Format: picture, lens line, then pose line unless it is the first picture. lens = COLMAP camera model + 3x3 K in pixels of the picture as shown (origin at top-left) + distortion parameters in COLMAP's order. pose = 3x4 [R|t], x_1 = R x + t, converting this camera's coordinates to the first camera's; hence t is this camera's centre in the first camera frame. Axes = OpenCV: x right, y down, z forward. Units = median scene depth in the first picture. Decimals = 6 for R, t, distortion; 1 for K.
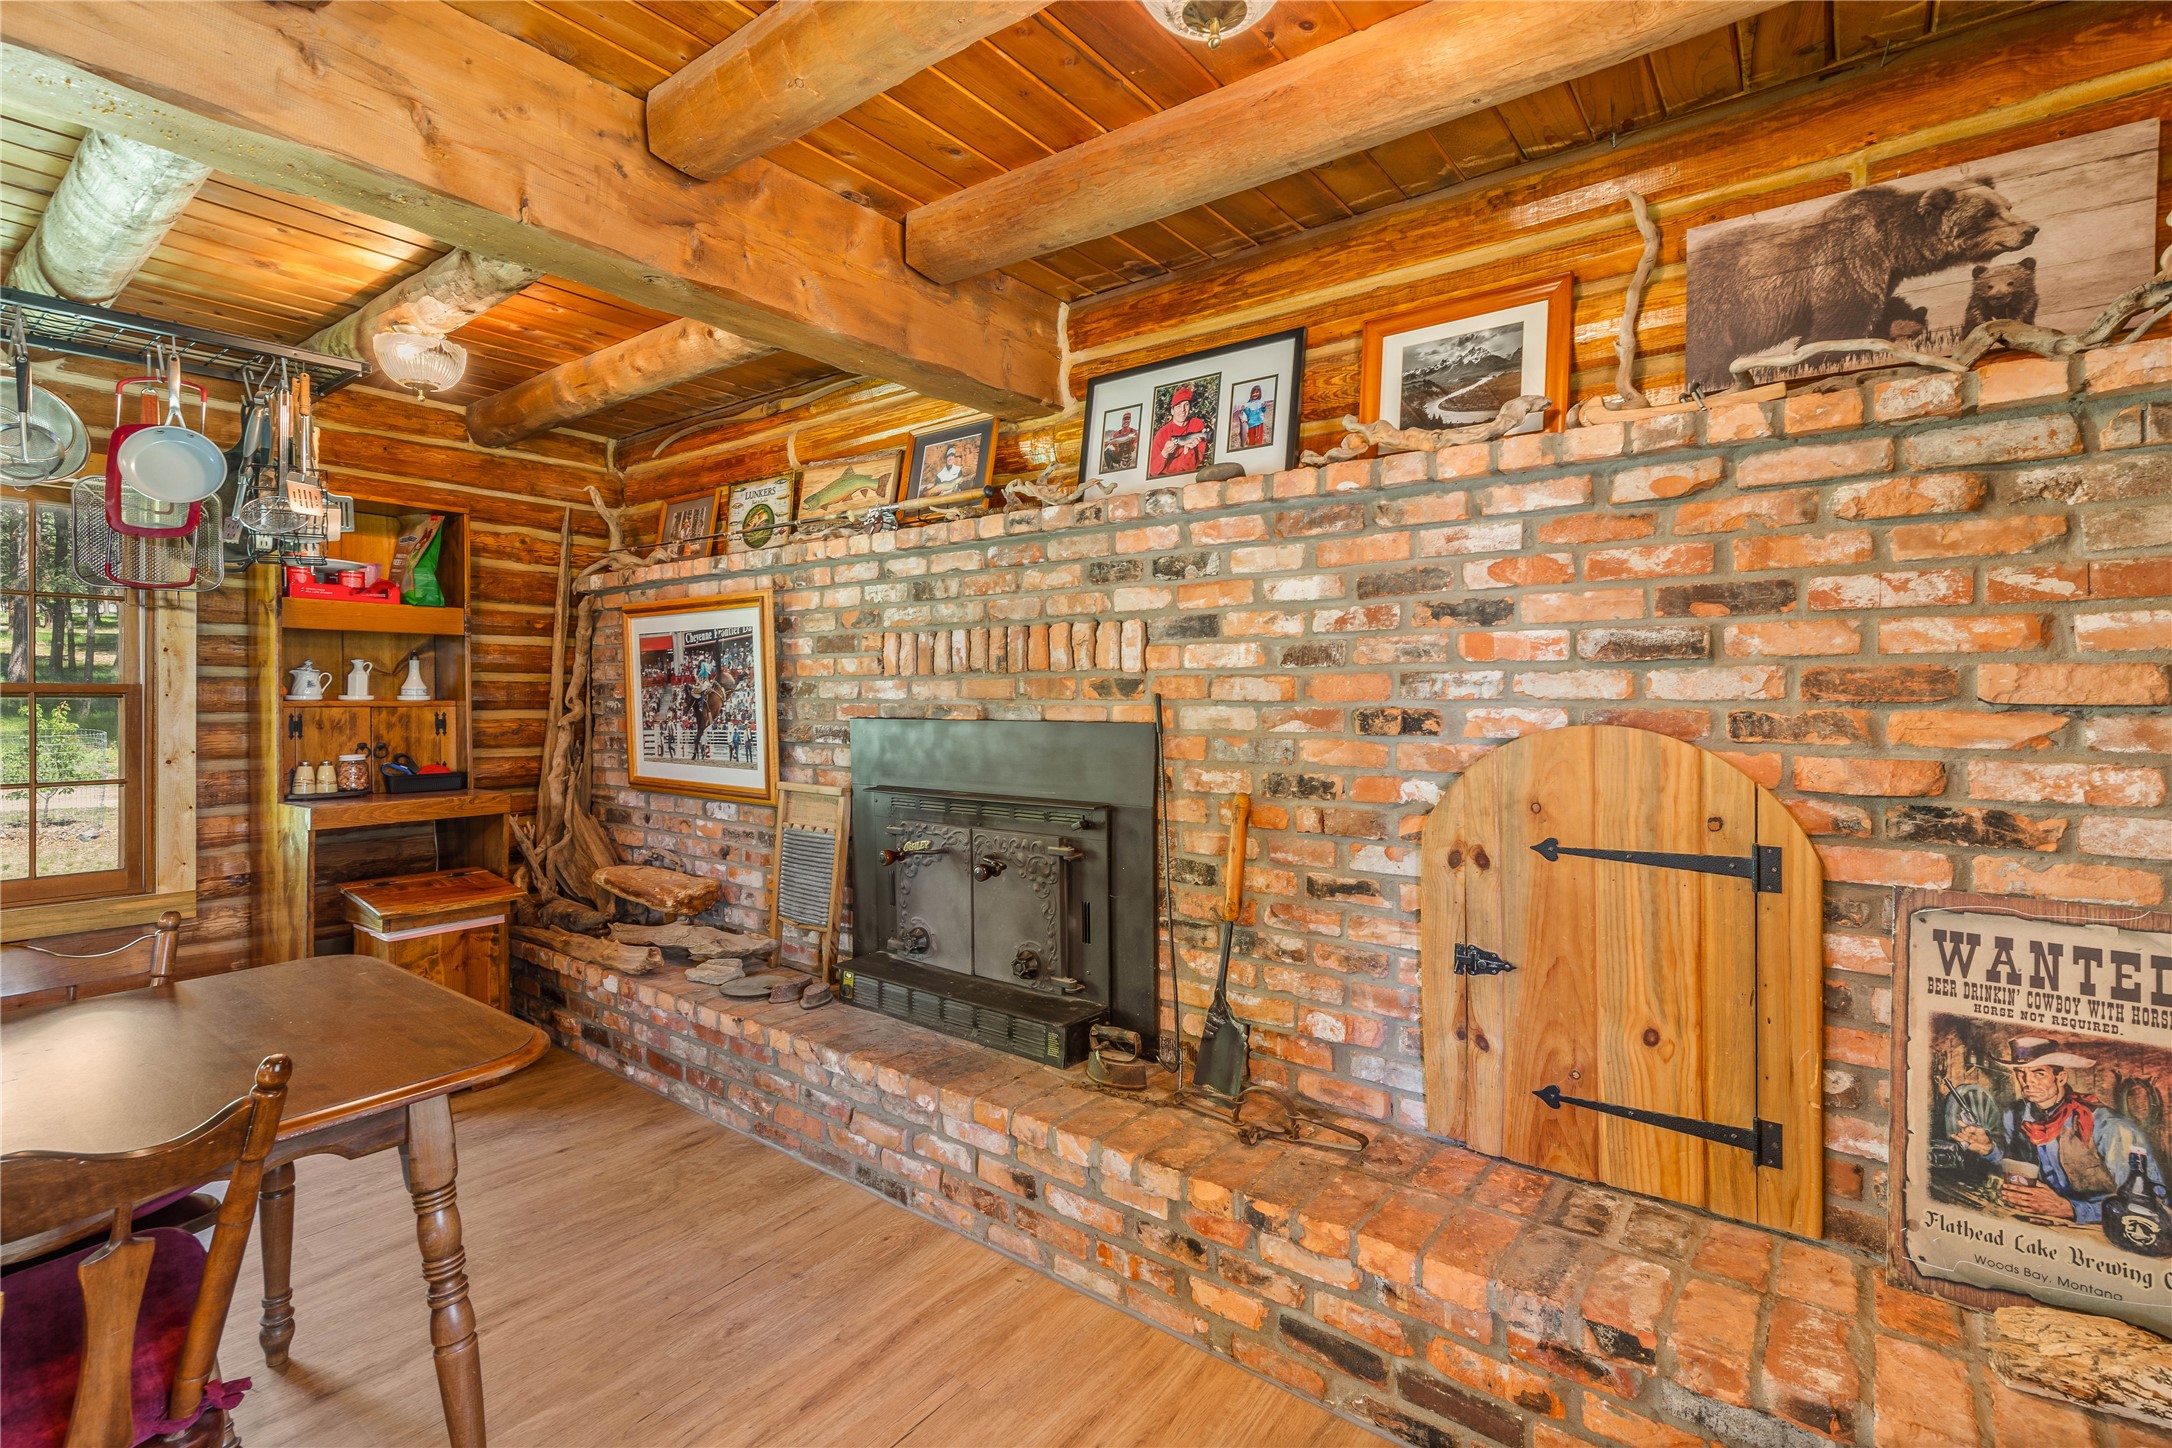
lens RADIAL K [[995.9, 0, 1104.8], [0, 995.9, 693.1], [0, 0, 1]] dist [0.002293, 0.000869]
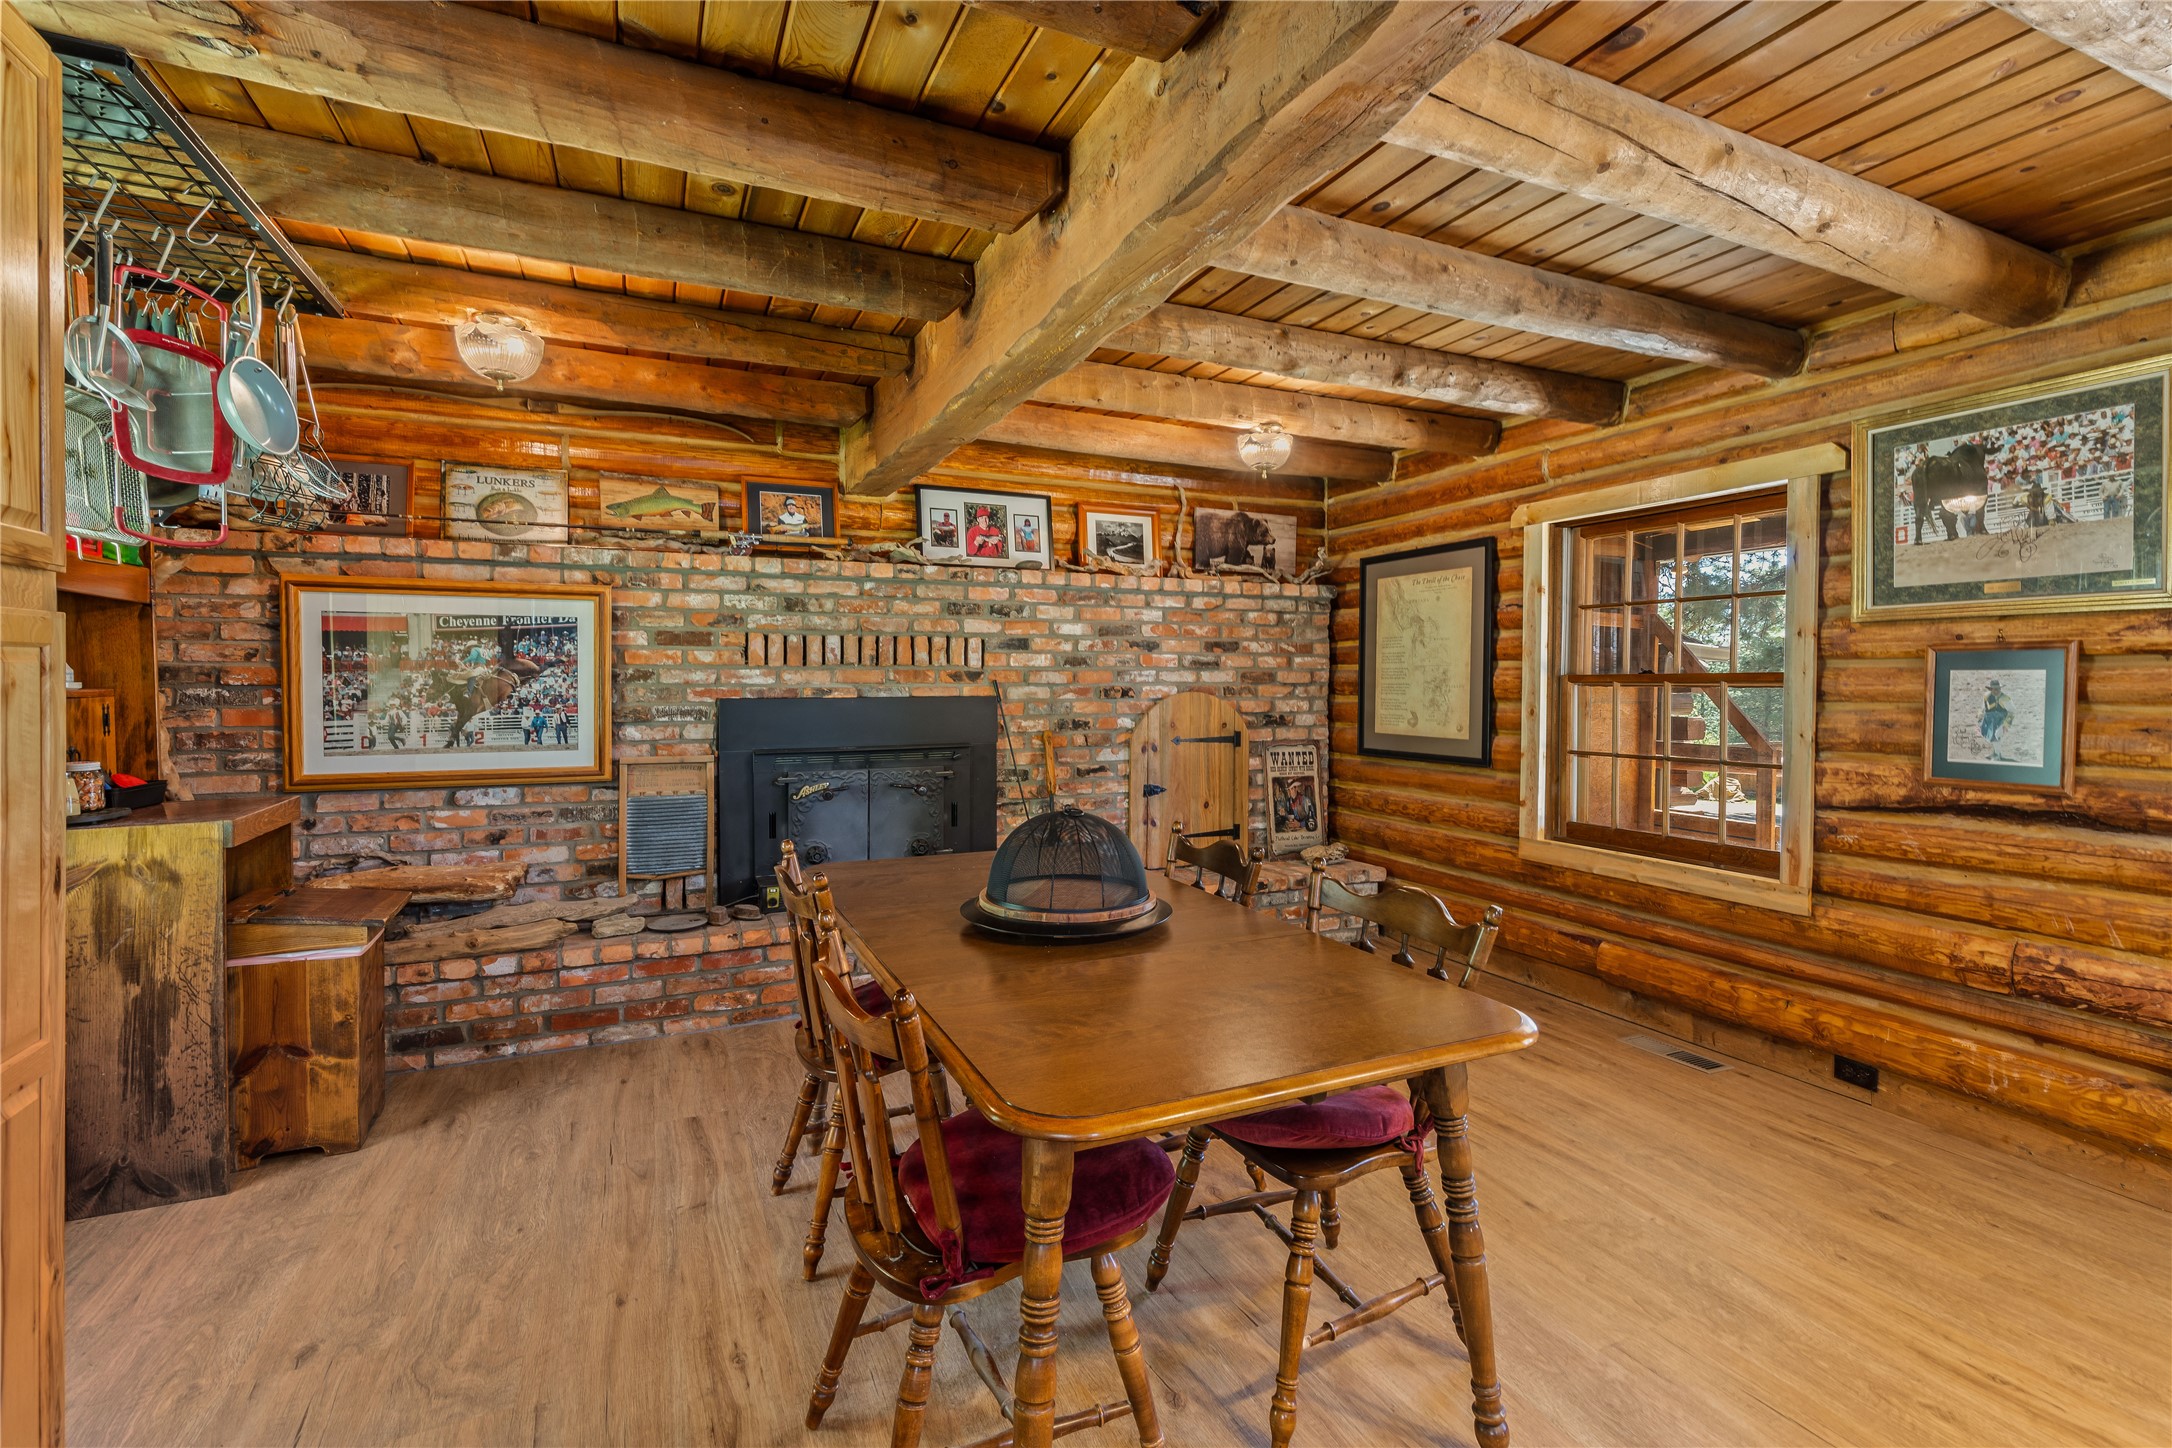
lens RADIAL K [[983.5, 0, 1087.2], [0, 983.5, 687.5], [0, 0, 1]] dist [0.001000, 0.000029]
pose [[0.471176, -0.003825, 0.882031, -1.543864], [0.000596, 0.999992, 0.004018, 0.007878], [-0.882039, -0.001368, 0.471174, 0.010414]]
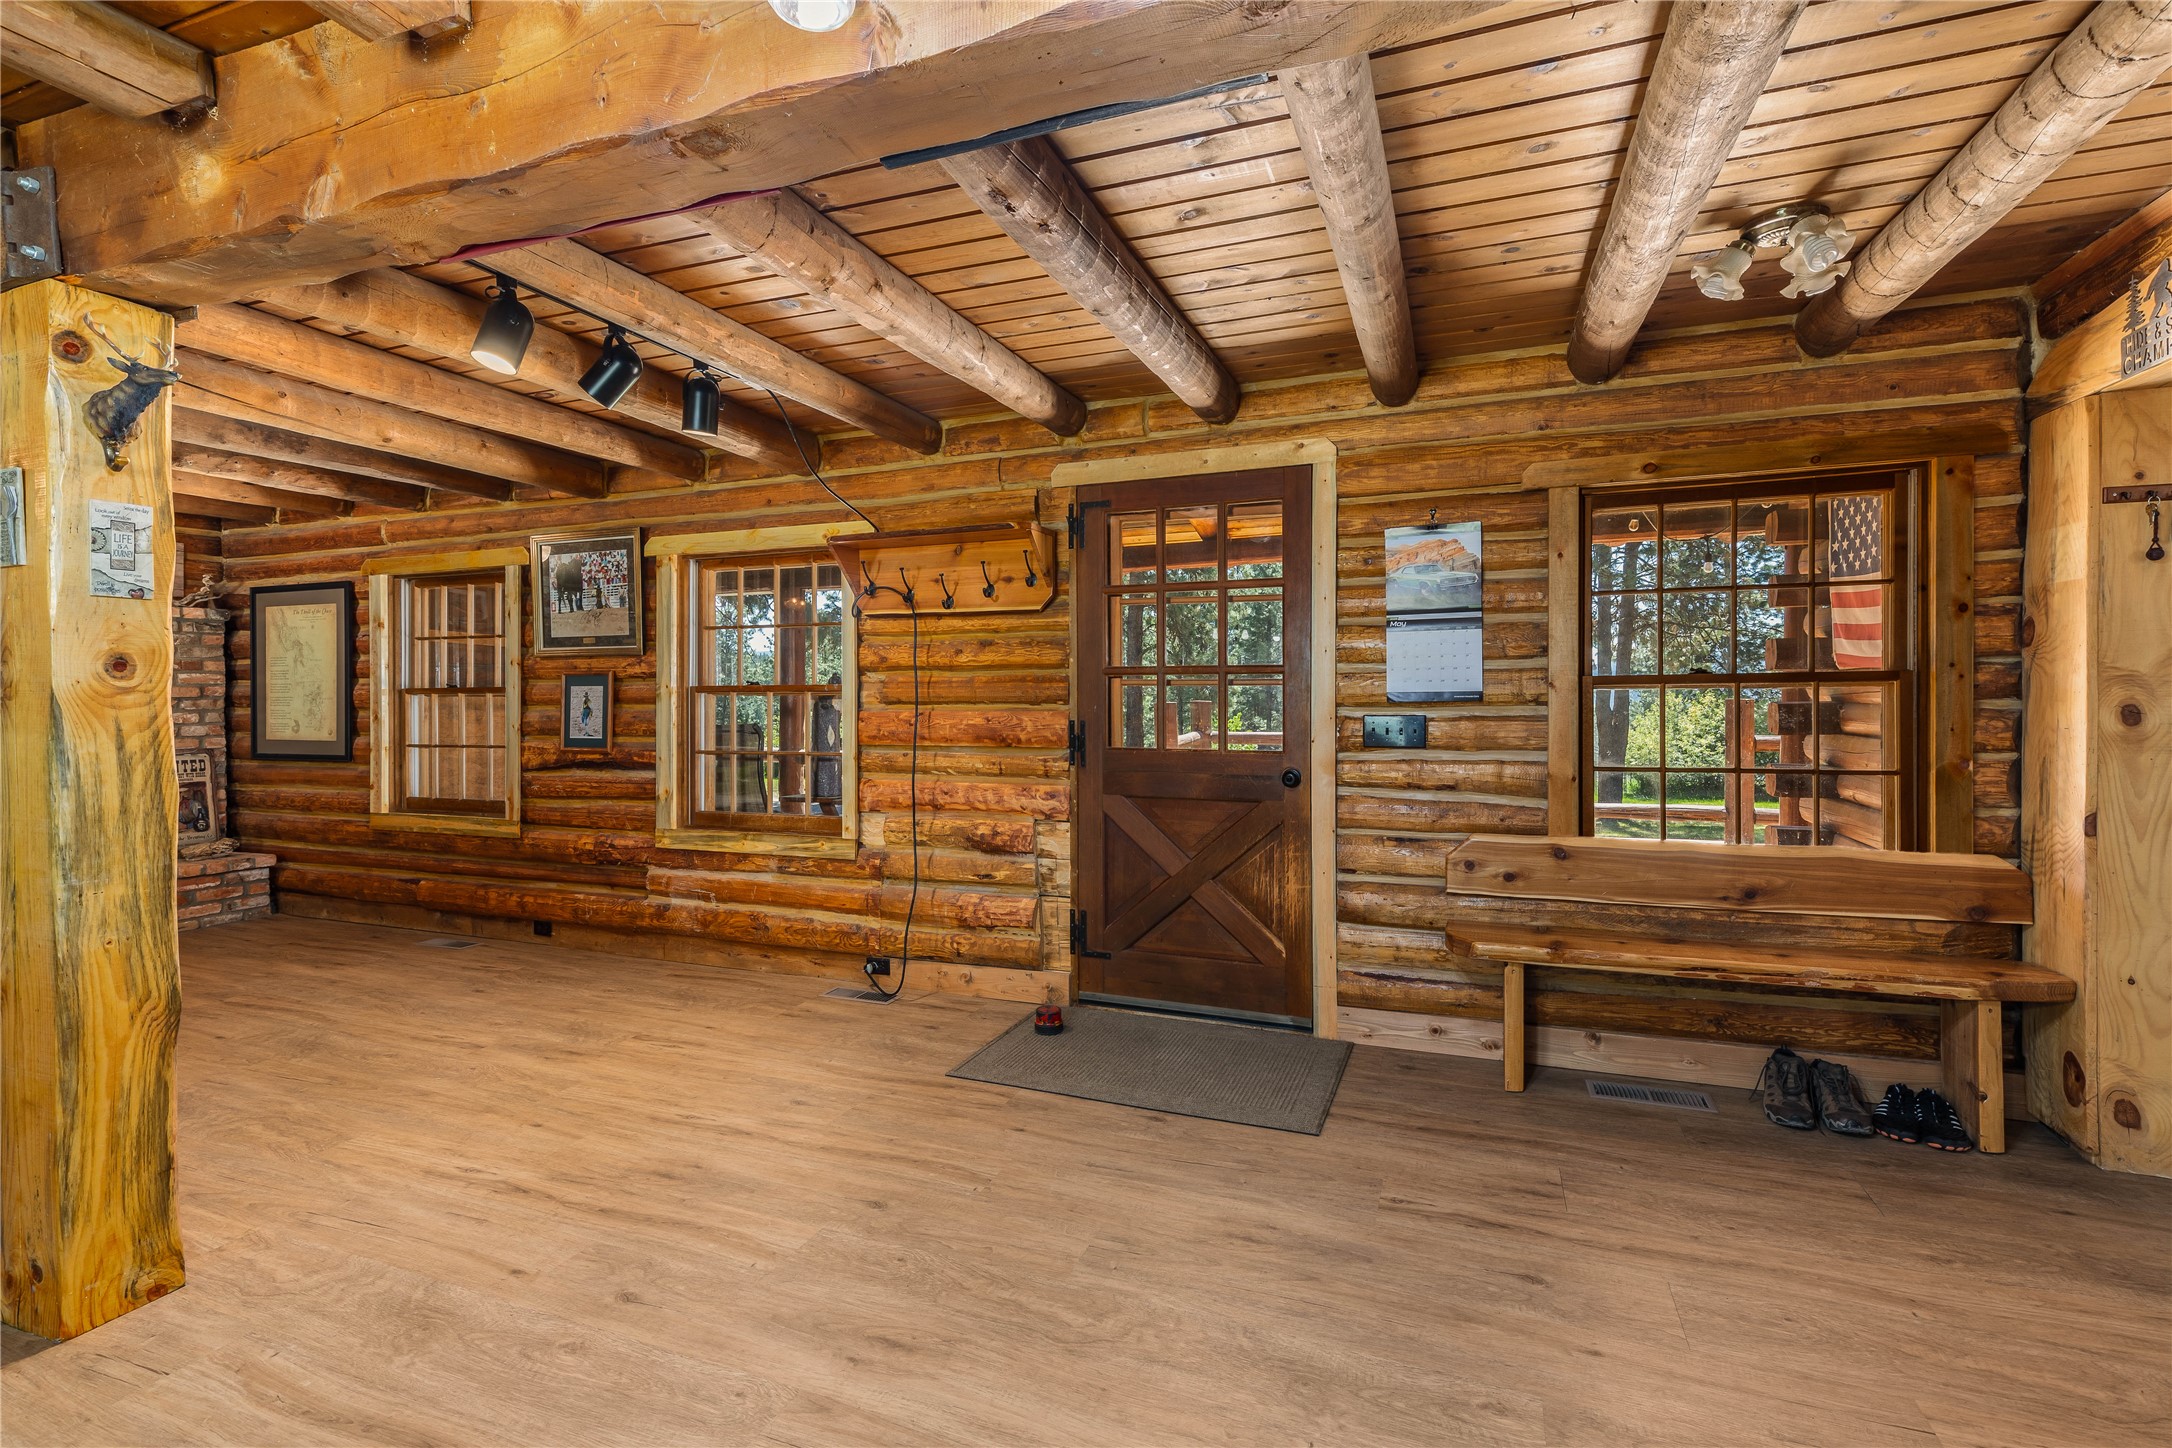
lens RADIAL K [[976.9, 0, 1091.8], [0, 976.9, 708.7], [0, 0, 1]] dist [0.001262, 0.000409]
pose [[-0.288695, -0.011235, 0.957355, -2.309481], [0.008662, 0.999860, 0.014346, 0.020293], [-0.957382, 0.012434, -0.288557, -0.805540]]
